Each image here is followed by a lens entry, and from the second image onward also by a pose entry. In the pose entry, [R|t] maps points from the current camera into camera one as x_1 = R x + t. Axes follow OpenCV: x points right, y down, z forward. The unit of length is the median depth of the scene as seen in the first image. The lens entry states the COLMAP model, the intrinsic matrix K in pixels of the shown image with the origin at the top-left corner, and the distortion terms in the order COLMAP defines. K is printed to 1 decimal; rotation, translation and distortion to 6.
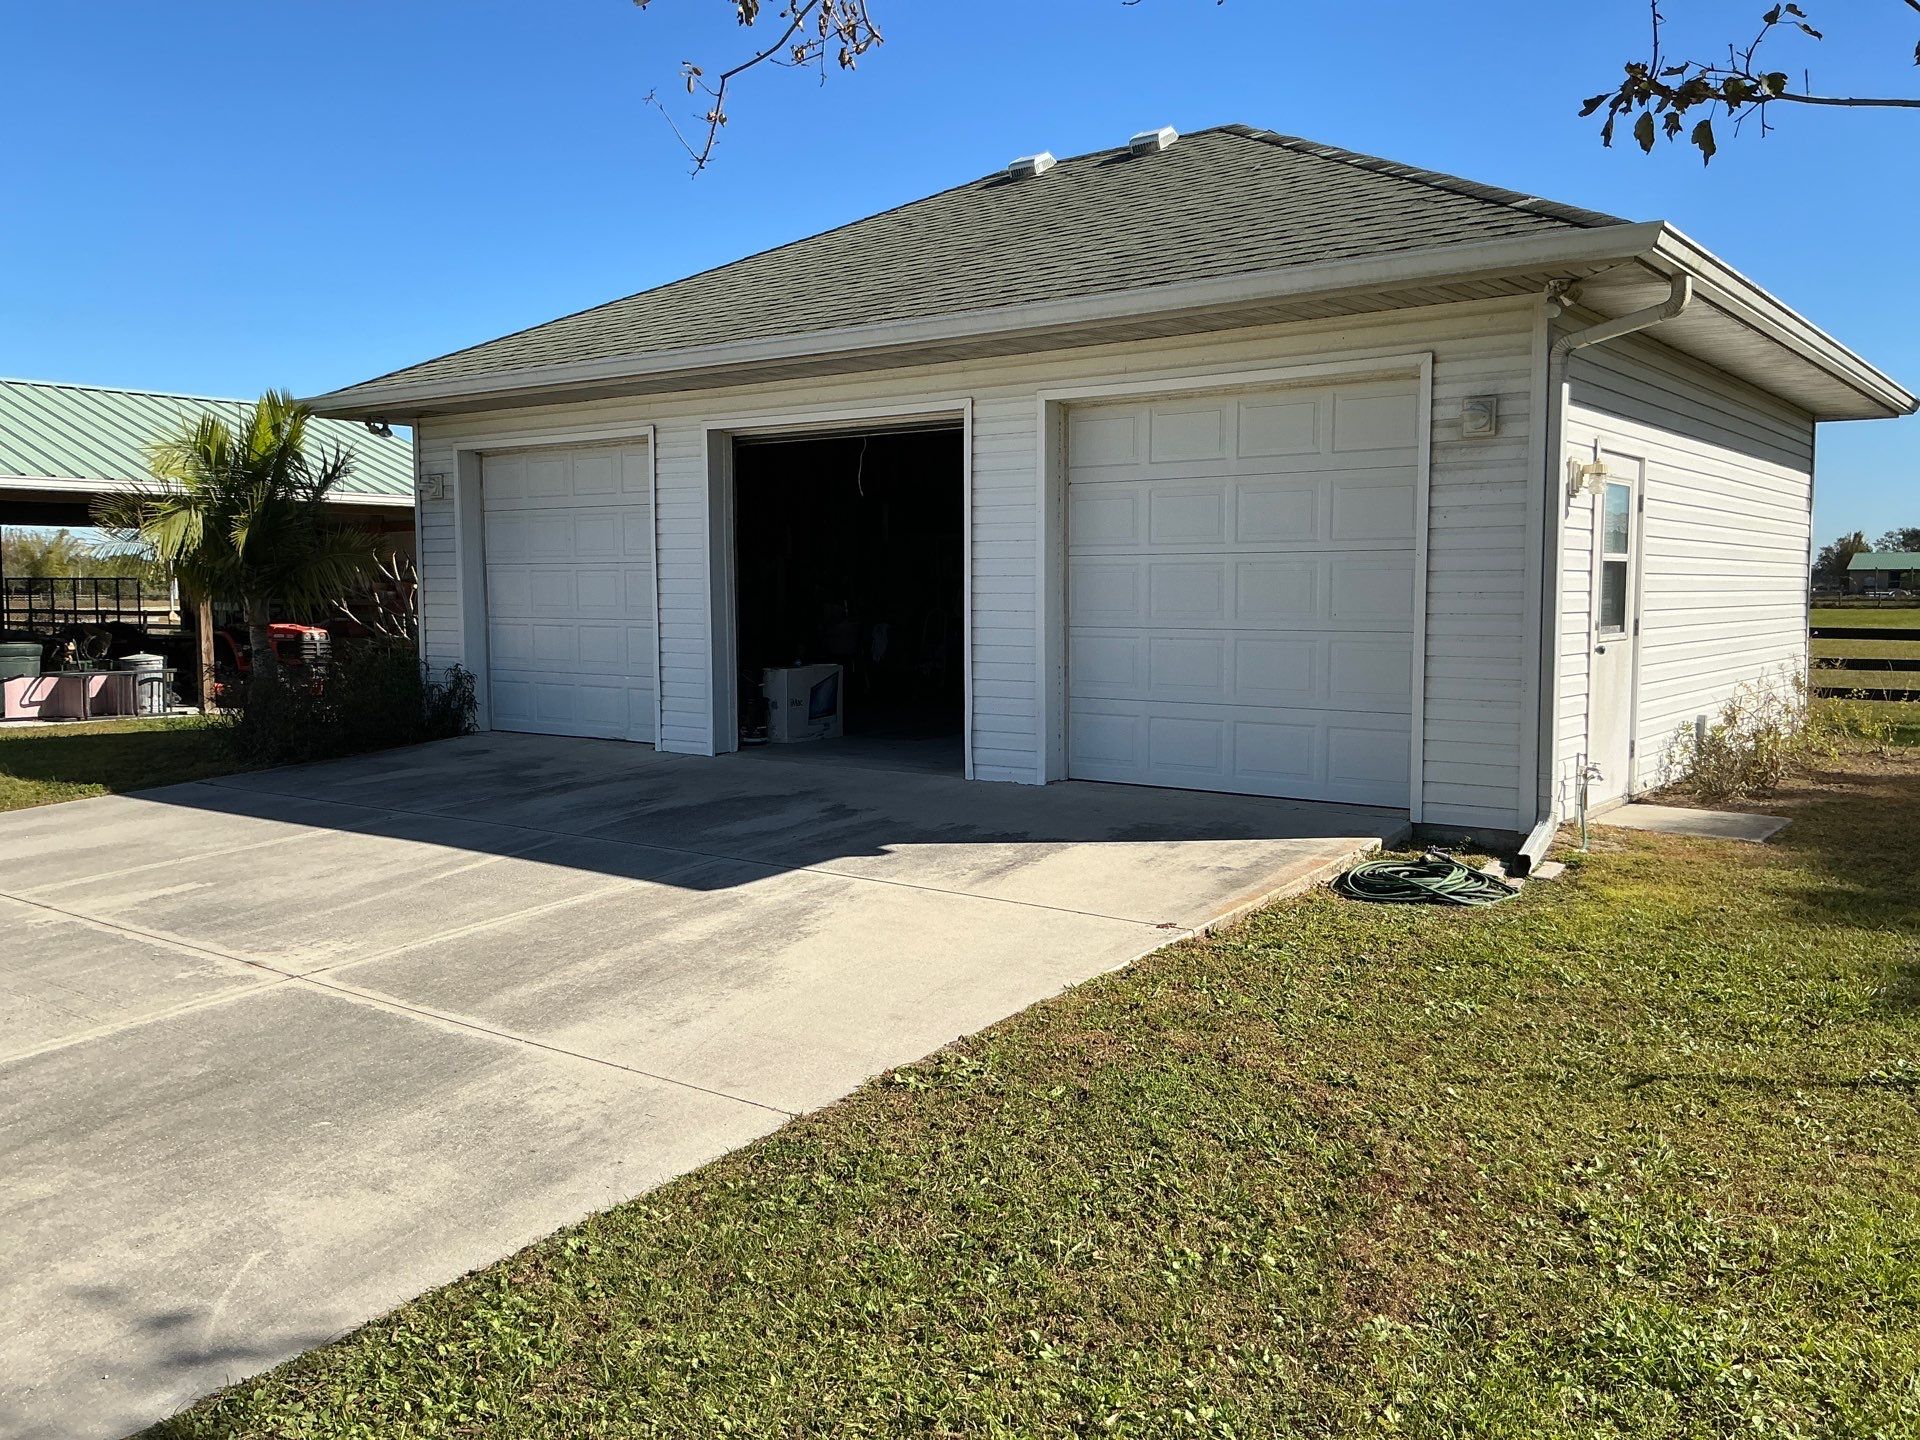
lens RADIAL K [[1598.4, 0, 966.4], [0, 1598.4, 718.7], [0, 0, 1]] dist [0.011110, -0.012009]
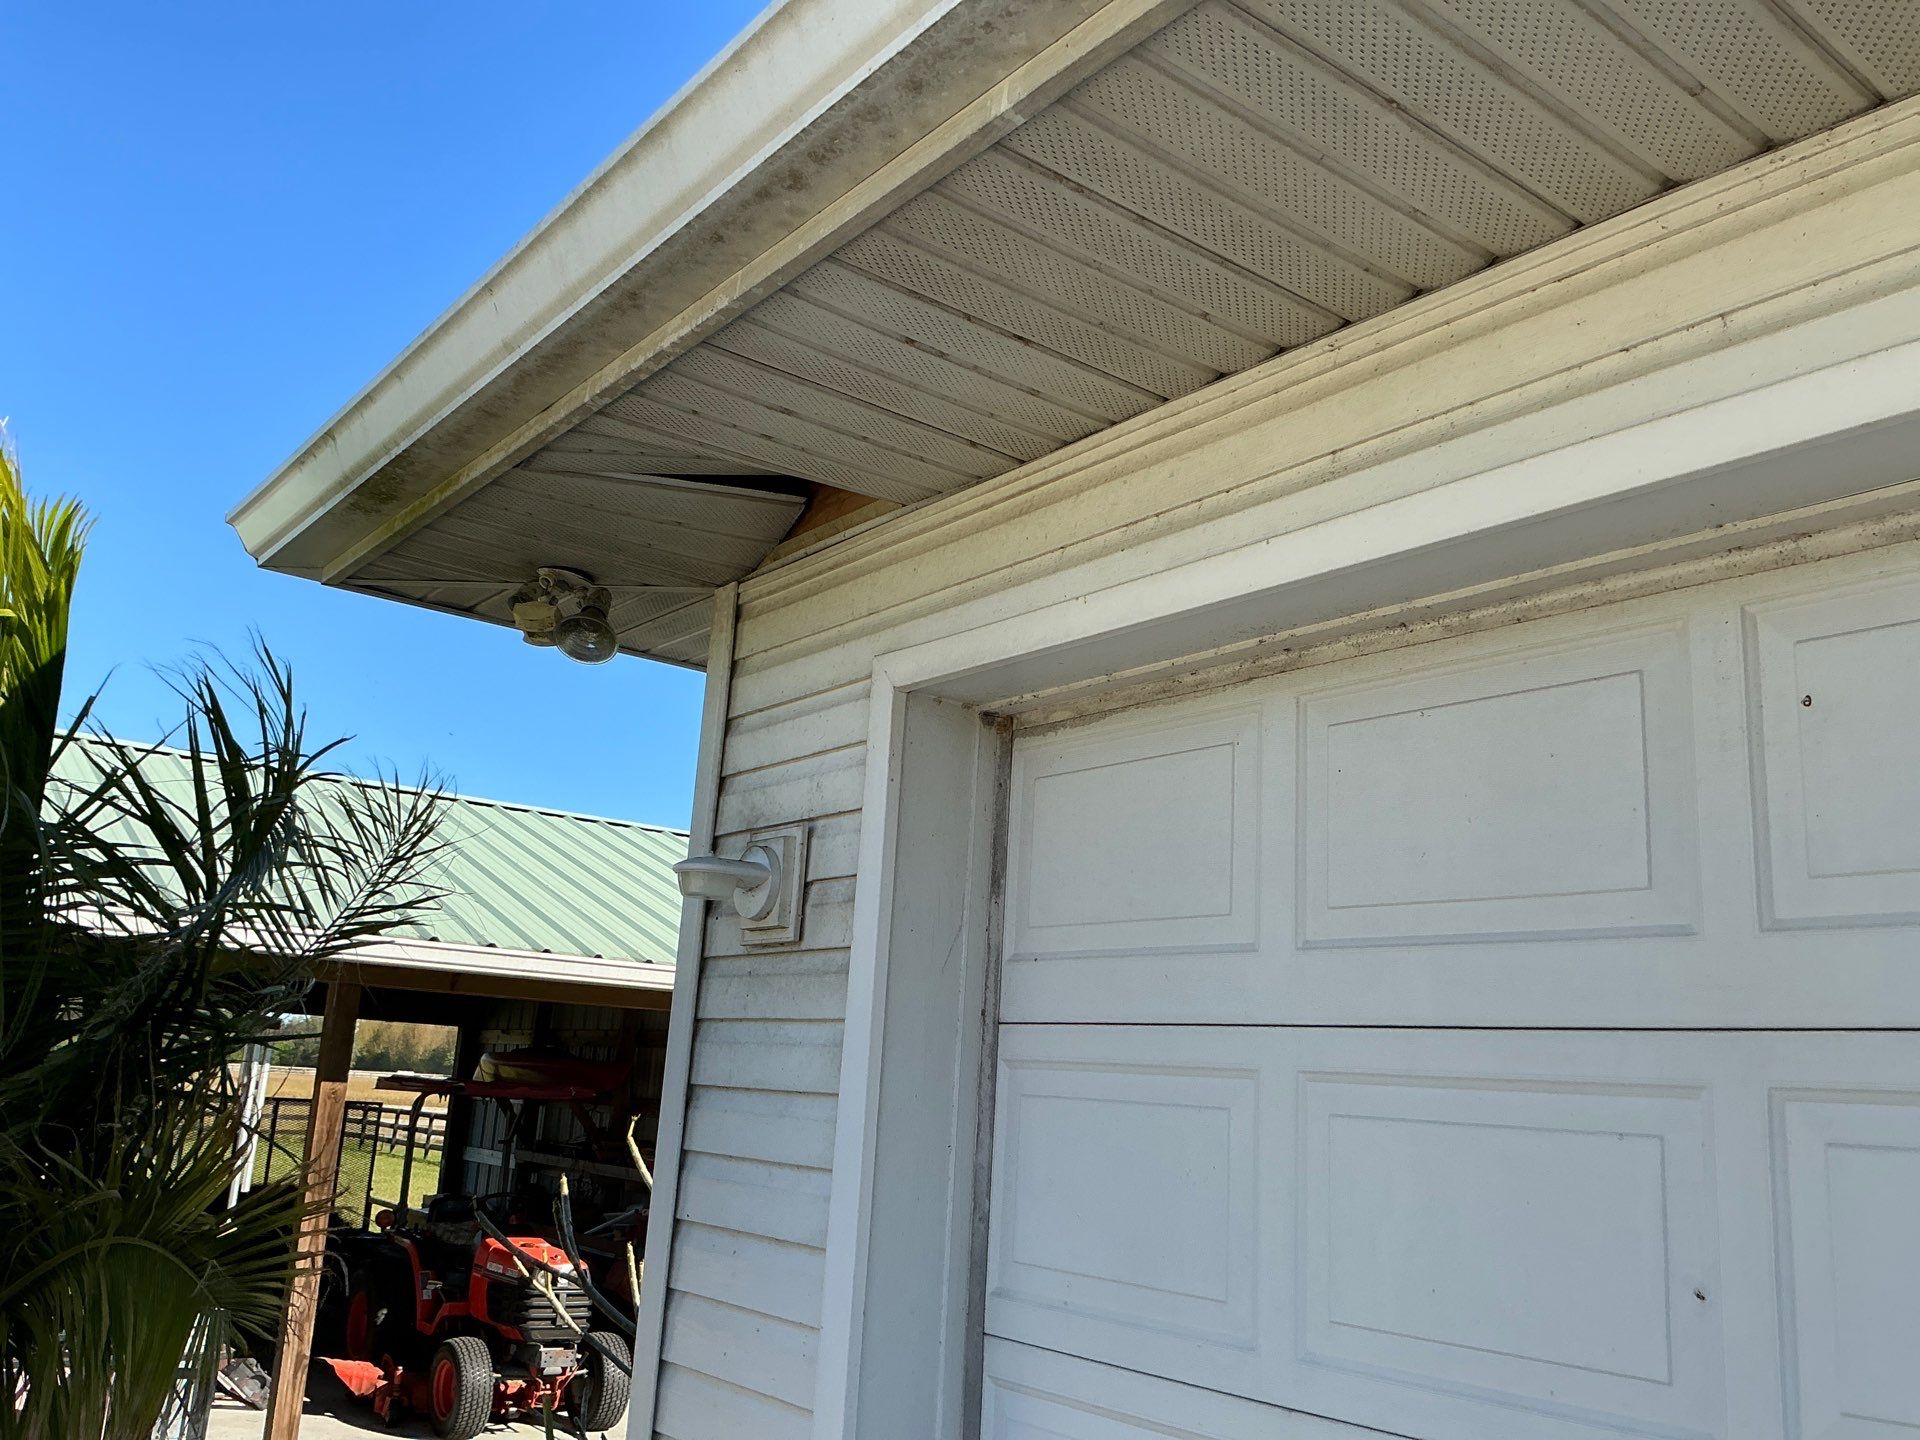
lens RADIAL K [[1598.4, 0, 960.8], [0, 1598.4, 717.3], [0, 0, 1]] dist [0.011110, -0.012009]
pose [[0.964790, -0.004225, -0.262987, -0.258214], [-0.078909, 0.949163, -0.304733, -0.106853], [0.250905, 0.314755, 0.915410, 0.821731]]
